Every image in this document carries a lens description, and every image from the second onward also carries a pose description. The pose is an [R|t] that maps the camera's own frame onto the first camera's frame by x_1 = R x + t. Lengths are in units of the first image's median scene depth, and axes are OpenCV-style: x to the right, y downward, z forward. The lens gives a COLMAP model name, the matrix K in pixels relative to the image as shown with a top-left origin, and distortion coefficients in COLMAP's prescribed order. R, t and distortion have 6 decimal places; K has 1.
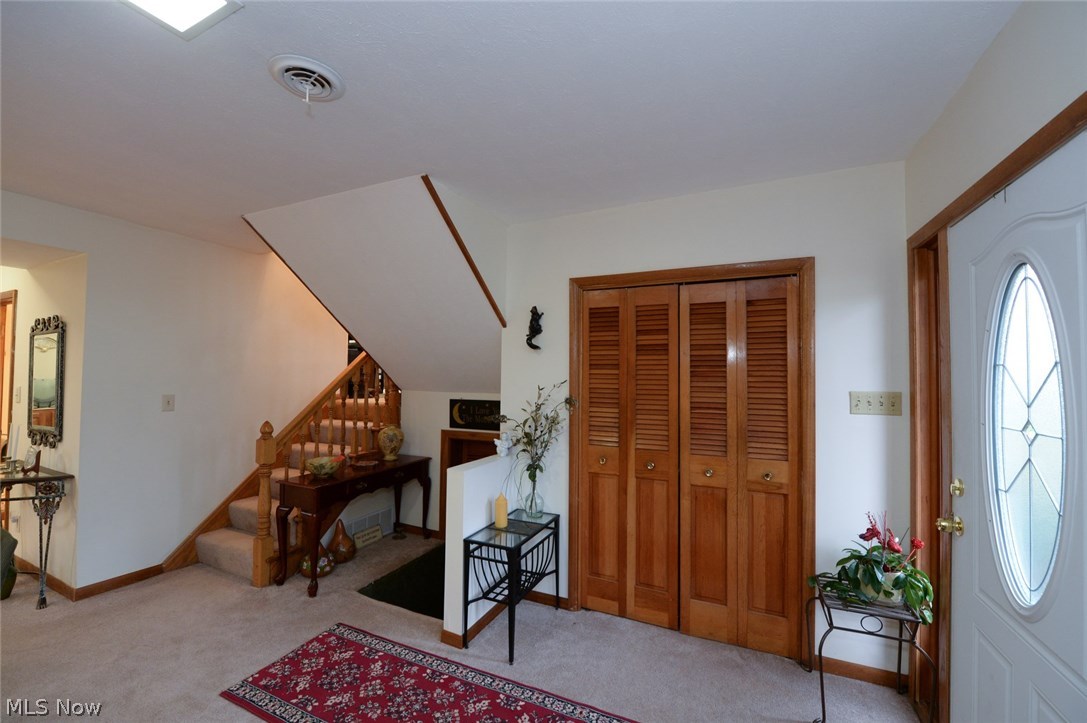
lens RADIAL K [[434.3, 0, 542.5], [0, 434.3, 363.6], [0, 0, 1]] dist [-0.013477, -0.002373]
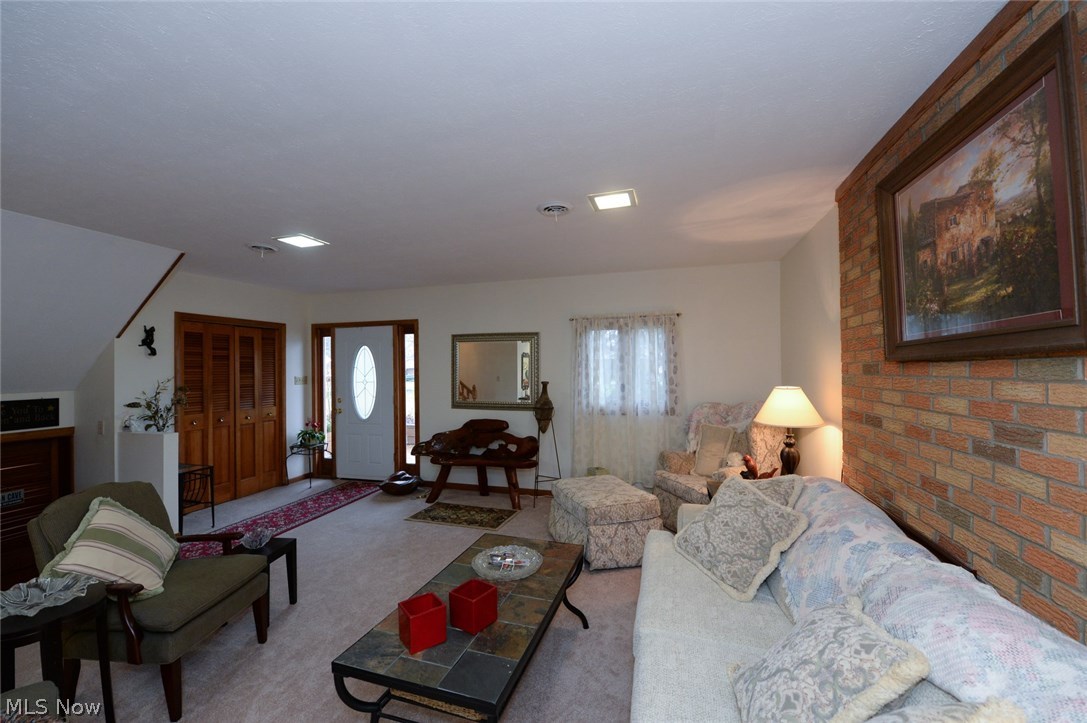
lens RADIAL K [[434.3, 0, 540.4], [0, 434.3, 359.8], [0, 0, 1]] dist [-0.013477, -0.002373]
pose [[-0.115834, 0.009858, 0.993220, -1.844035], [-0.018226, 0.999761, -0.012049, -0.029048], [-0.993101, -0.019498, -0.115627, -0.167978]]
